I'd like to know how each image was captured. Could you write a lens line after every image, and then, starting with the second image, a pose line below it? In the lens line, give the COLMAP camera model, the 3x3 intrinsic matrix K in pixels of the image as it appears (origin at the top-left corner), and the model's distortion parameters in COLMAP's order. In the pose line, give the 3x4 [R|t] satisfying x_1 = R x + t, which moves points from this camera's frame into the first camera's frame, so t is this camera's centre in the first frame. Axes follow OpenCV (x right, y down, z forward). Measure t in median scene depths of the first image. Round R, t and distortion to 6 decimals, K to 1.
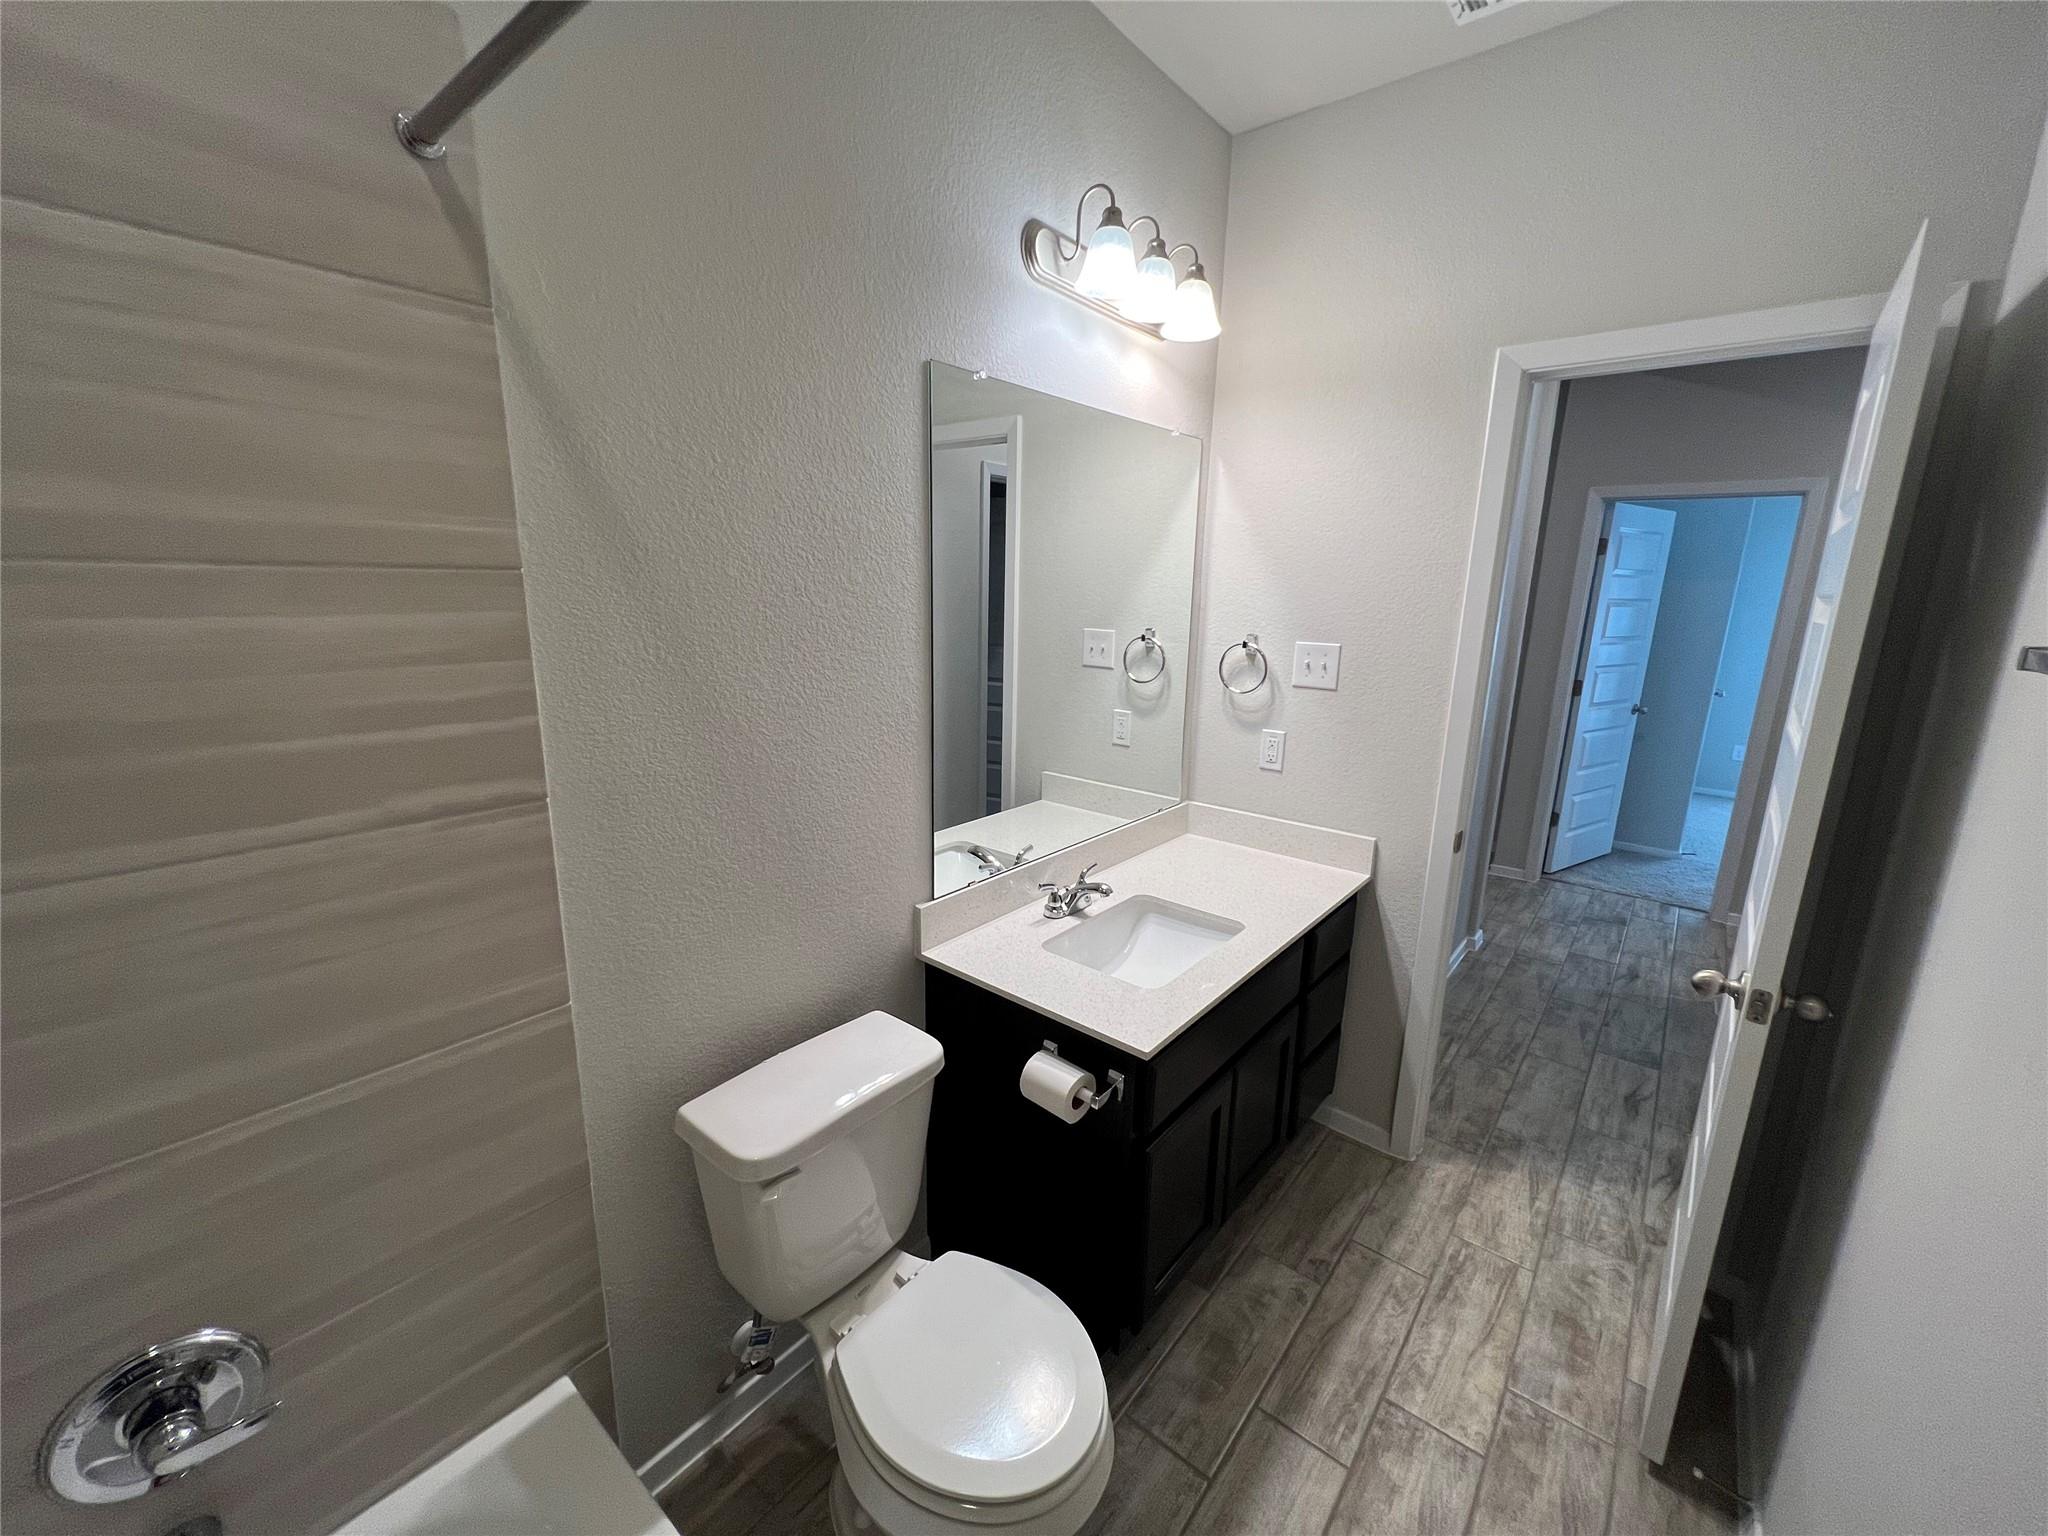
lens RADIAL K [[821.0, 0, 1011.2], [0, 821.0, 768.5], [0, 0, 1]] dist [-0.001965, 0.000455]
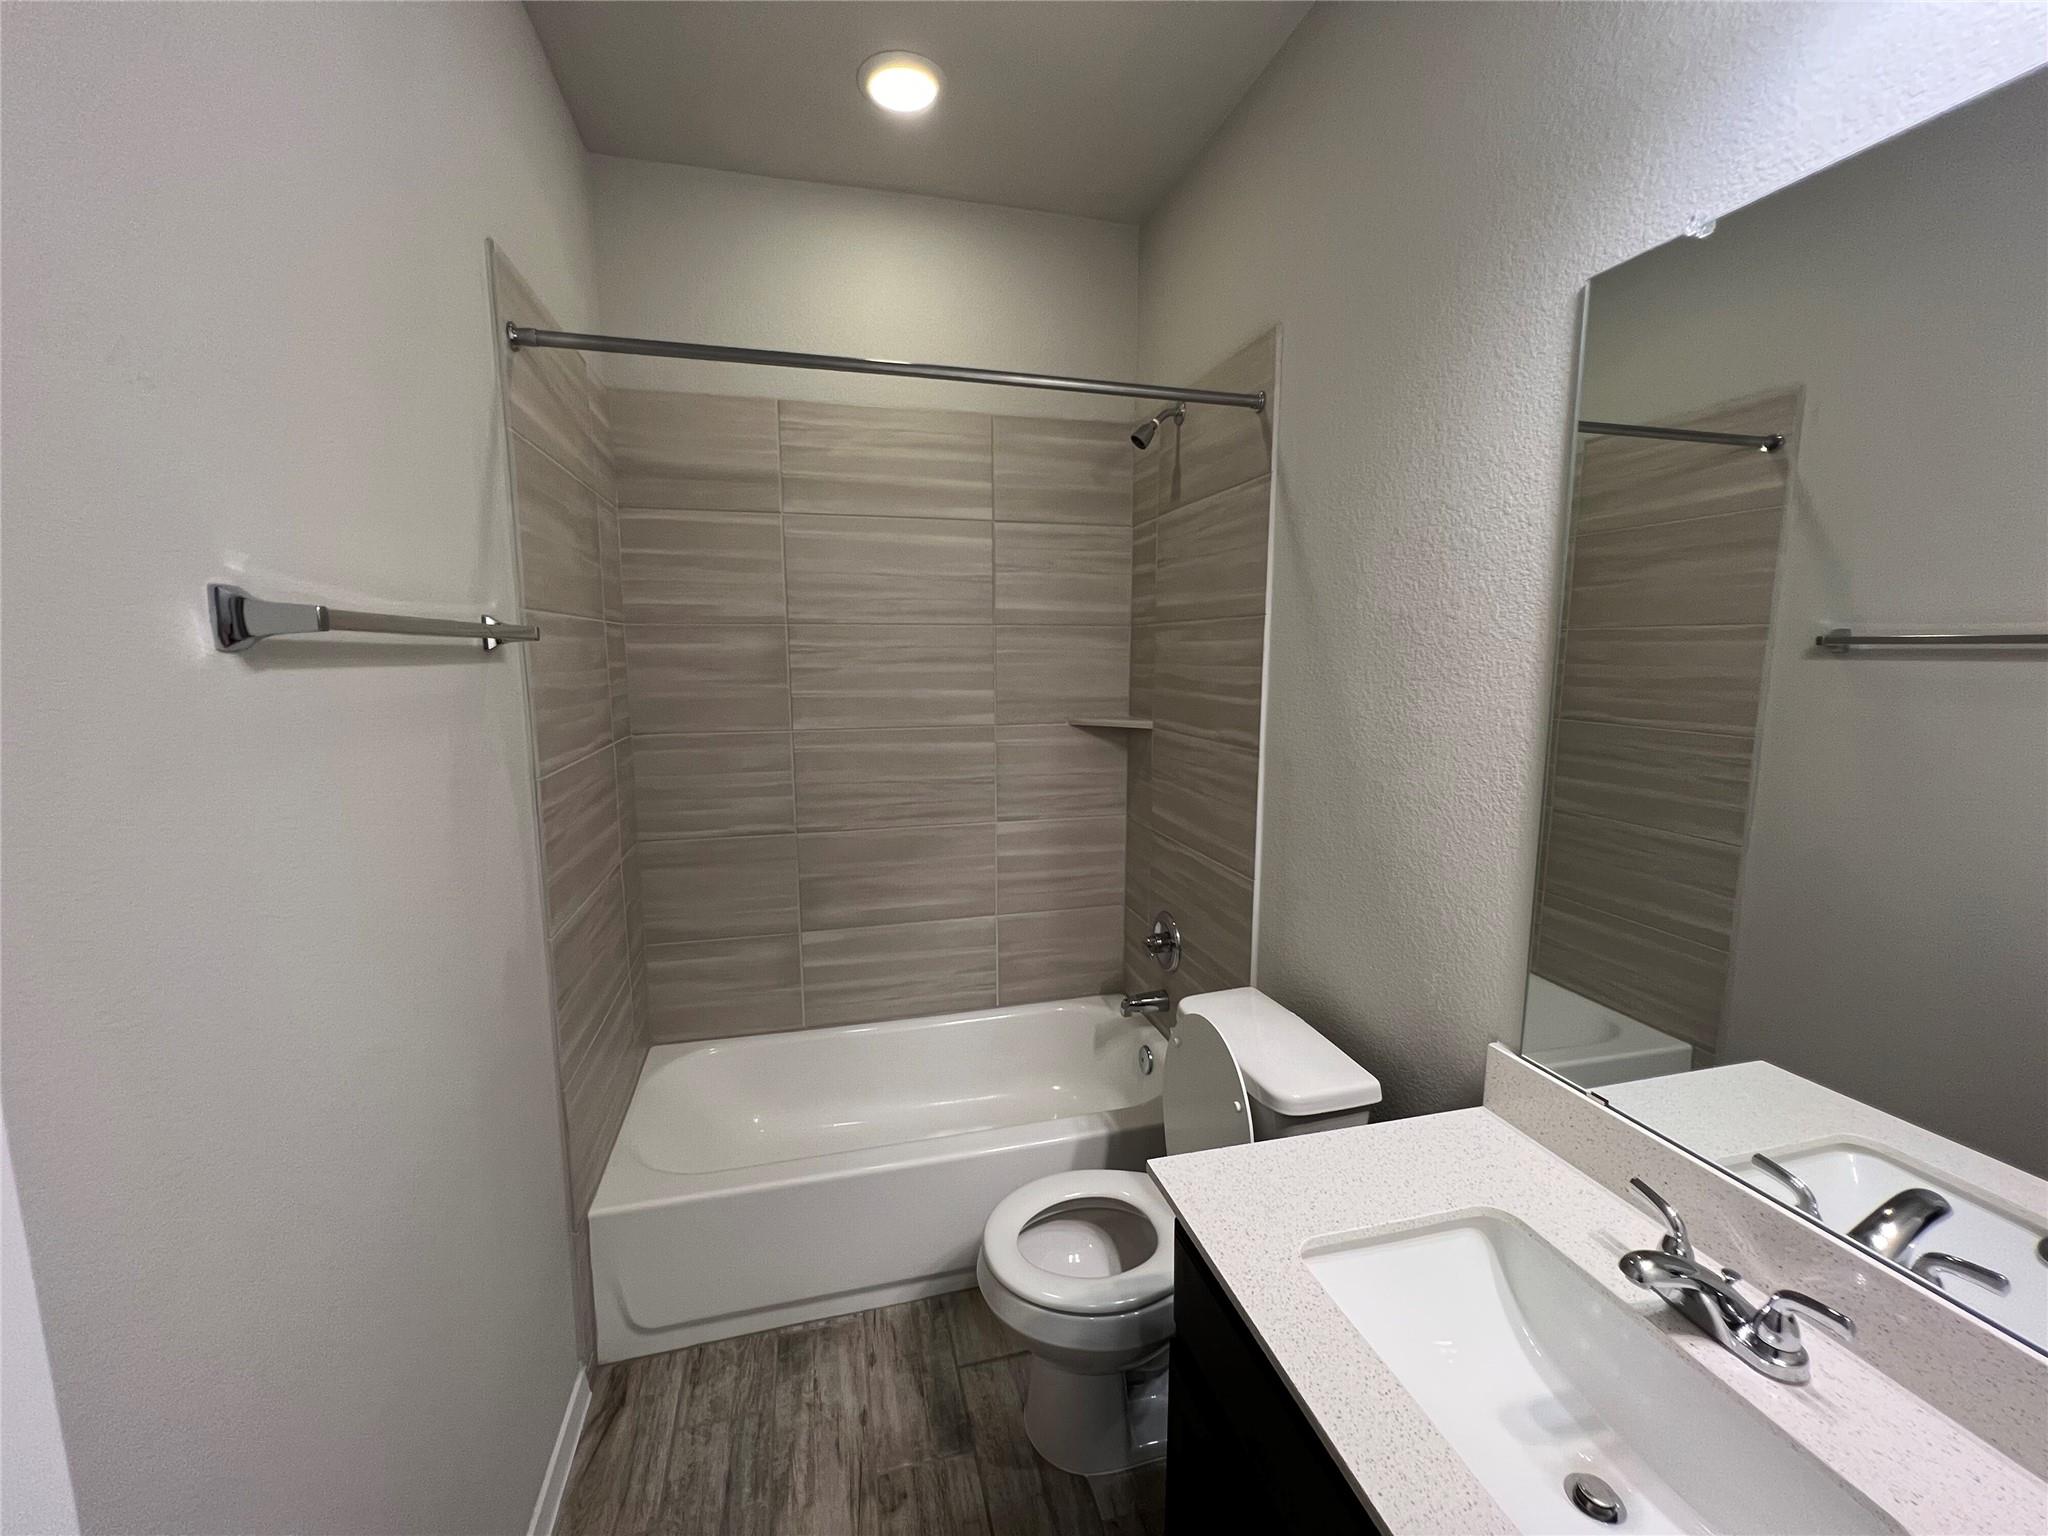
lens RADIAL K [[821.0, 0, 1024.4], [0, 821.0, 770.5], [0, 0, 1]] dist [-0.001965, 0.000455]
pose [[-0.576053, 0.096685, -0.811674, 1.114971], [-0.193767, 0.948526, 0.250505, -0.260676], [0.794114, 0.301580, -0.527667, 1.576895]]
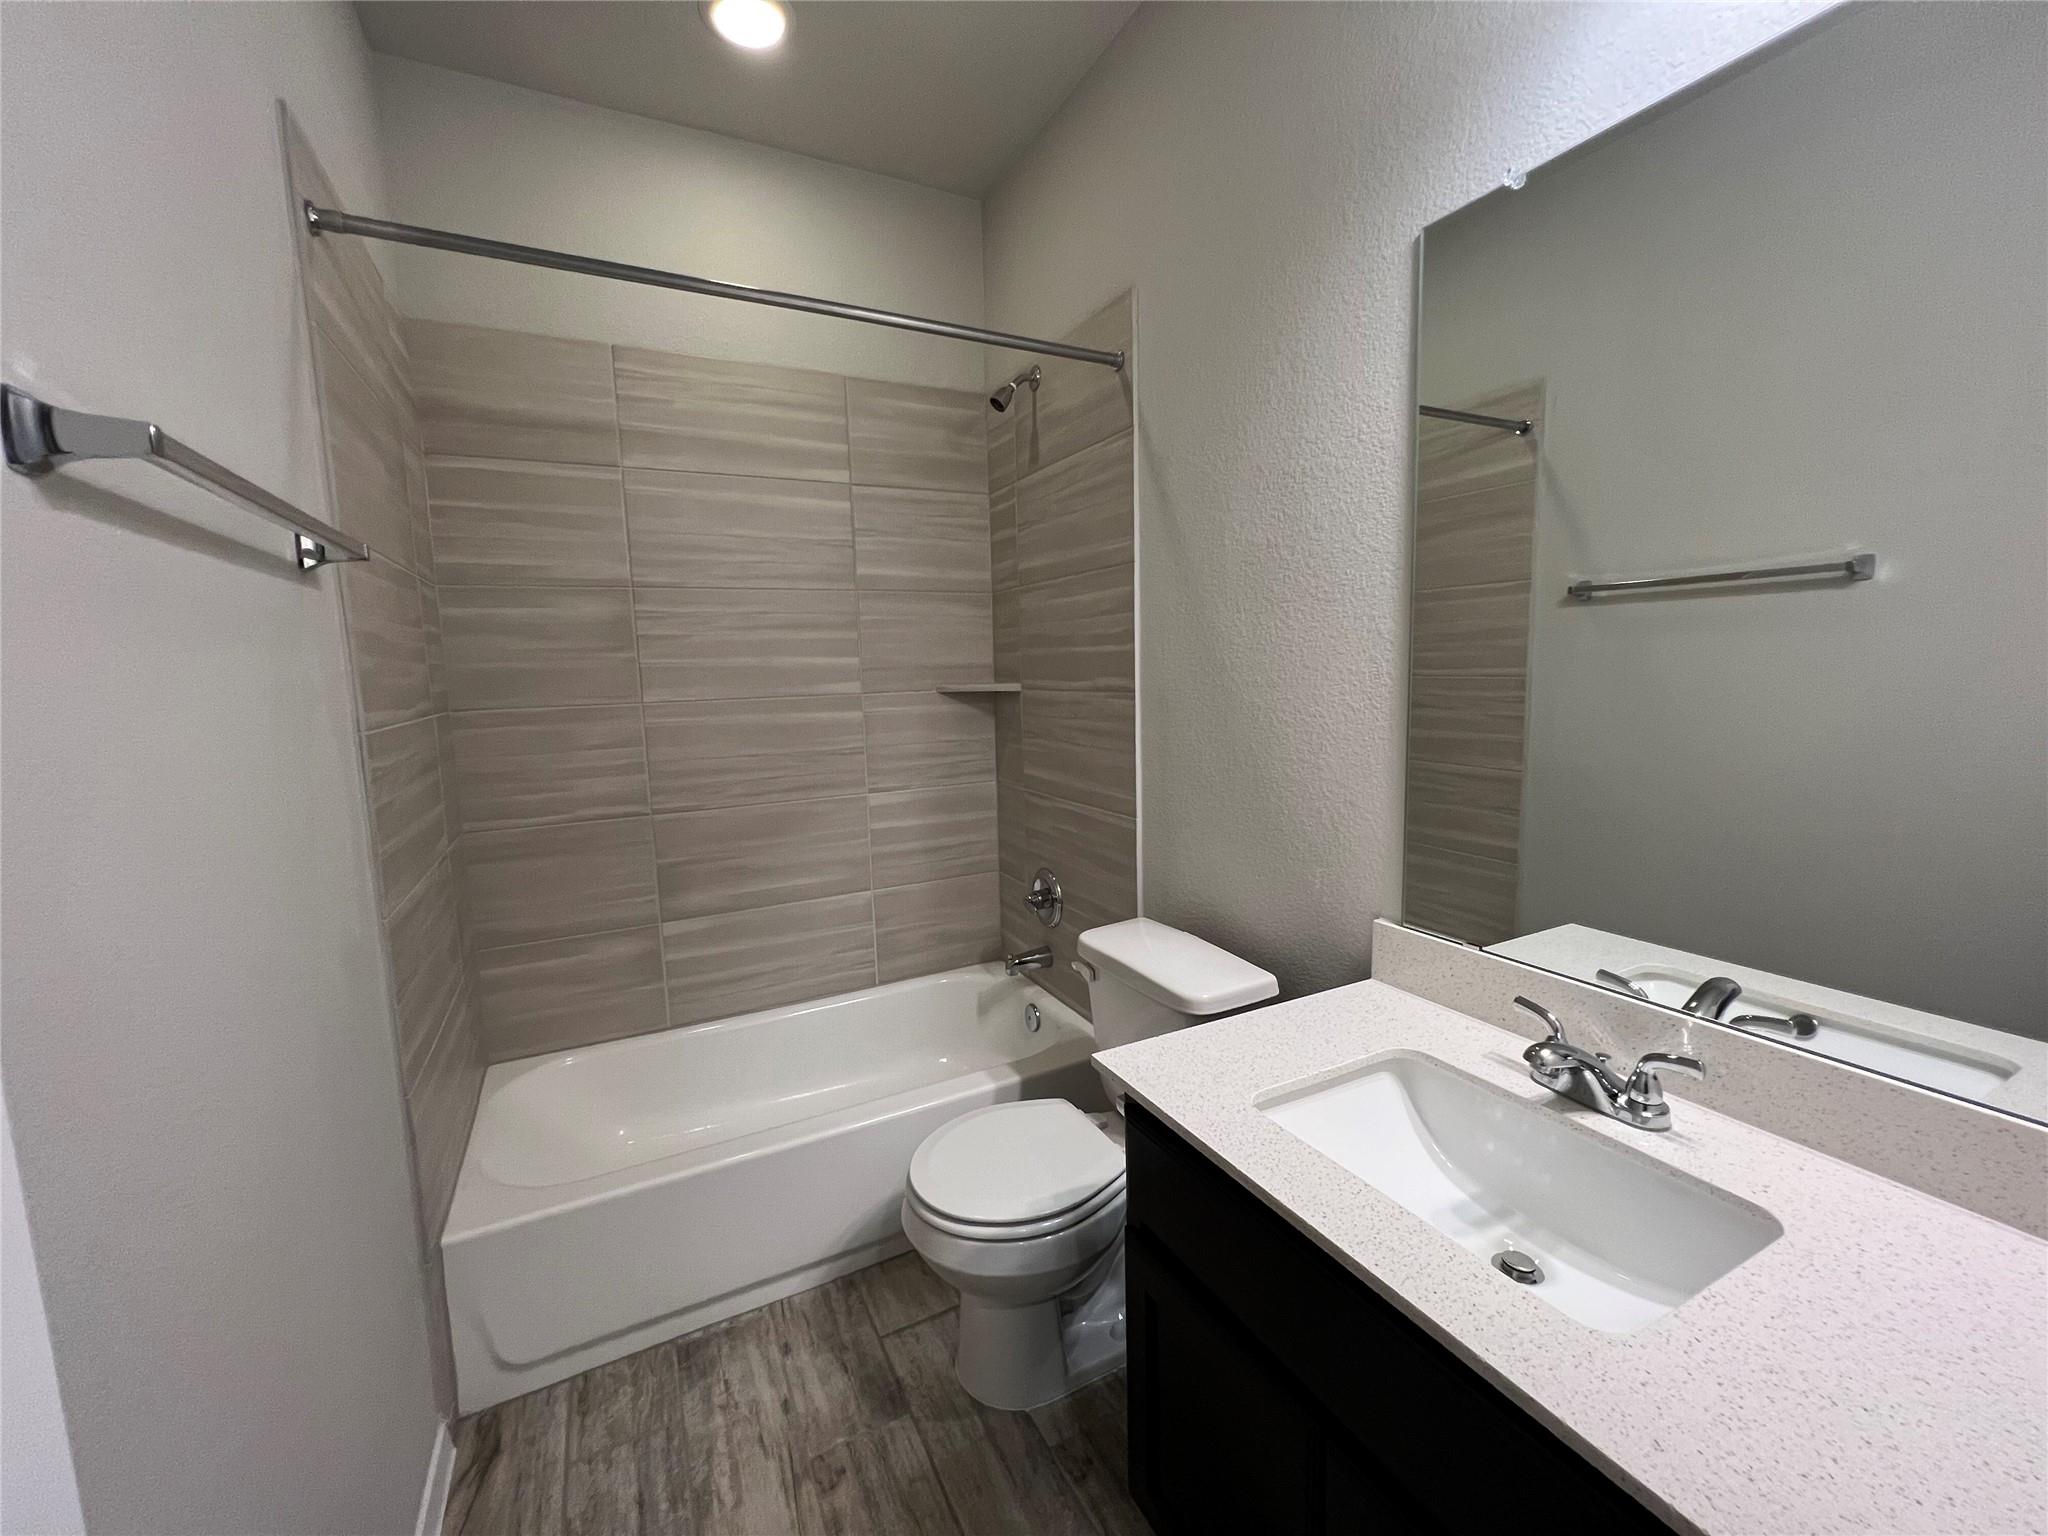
lens RADIAL K [[821.0, 0, 1024.0], [0, 821.0, 770.0], [0, 0, 1]] dist [-0.001965, 0.000455]
pose [[-0.385285, 0.105710, -0.916723, 1.196672], [-0.188052, 0.963577, 0.190148, -0.096249], [0.903433, 0.245653, -0.351373, 1.501719]]
